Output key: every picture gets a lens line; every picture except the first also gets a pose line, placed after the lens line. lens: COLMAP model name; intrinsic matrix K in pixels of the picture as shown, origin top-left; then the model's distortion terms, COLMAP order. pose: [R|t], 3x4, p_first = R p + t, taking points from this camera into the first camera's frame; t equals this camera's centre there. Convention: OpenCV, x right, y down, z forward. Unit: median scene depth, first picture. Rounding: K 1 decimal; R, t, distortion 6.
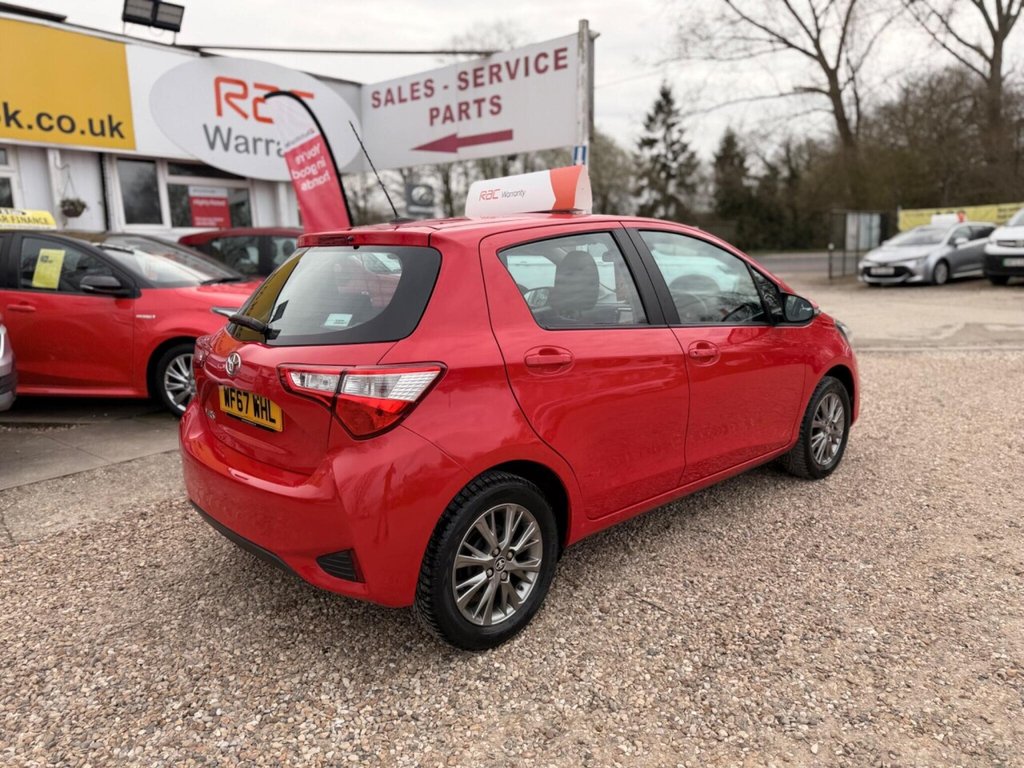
lens RADIAL K [[725.0, 0, 513.1], [0, 725.0, 381.9], [0, 0, 1]] dist [0.018930, -0.028115]
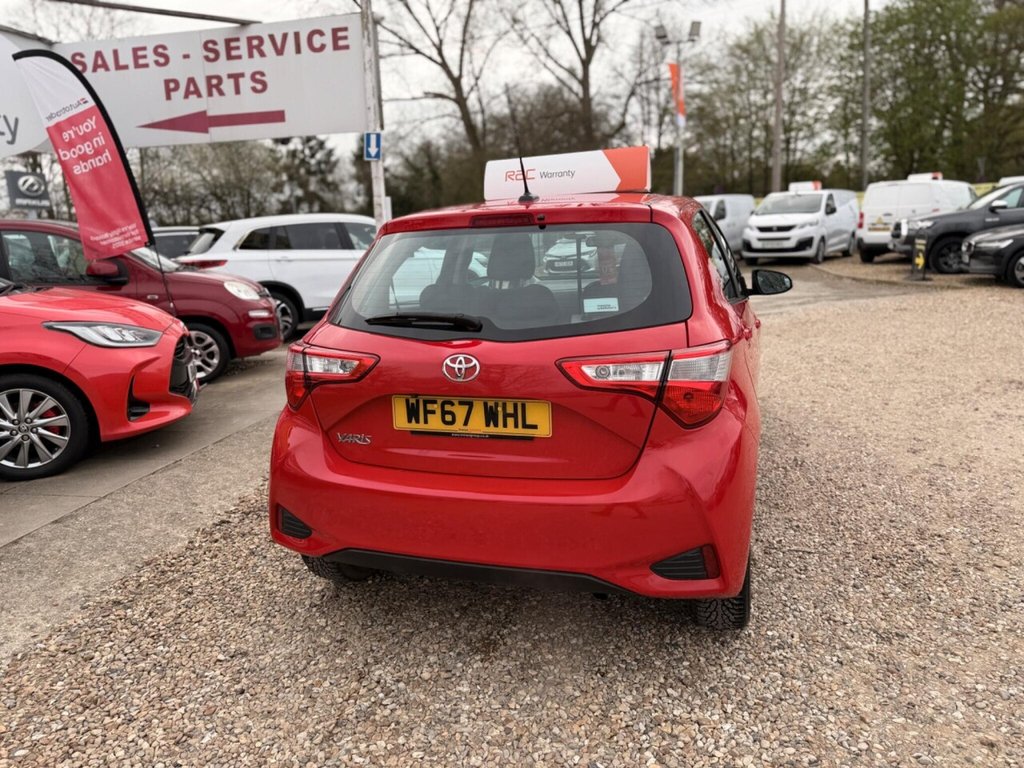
lens RADIAL K [[725.0, 0, 520.3], [0, 725.0, 388.7], [0, 0, 1]] dist [0.018930, -0.028115]
pose [[0.874246, -0.110068, 0.472841, -0.453554], [0.105305, 0.993765, 0.036630, -0.014949], [-0.473925, 0.017769, 0.880386, 0.153532]]
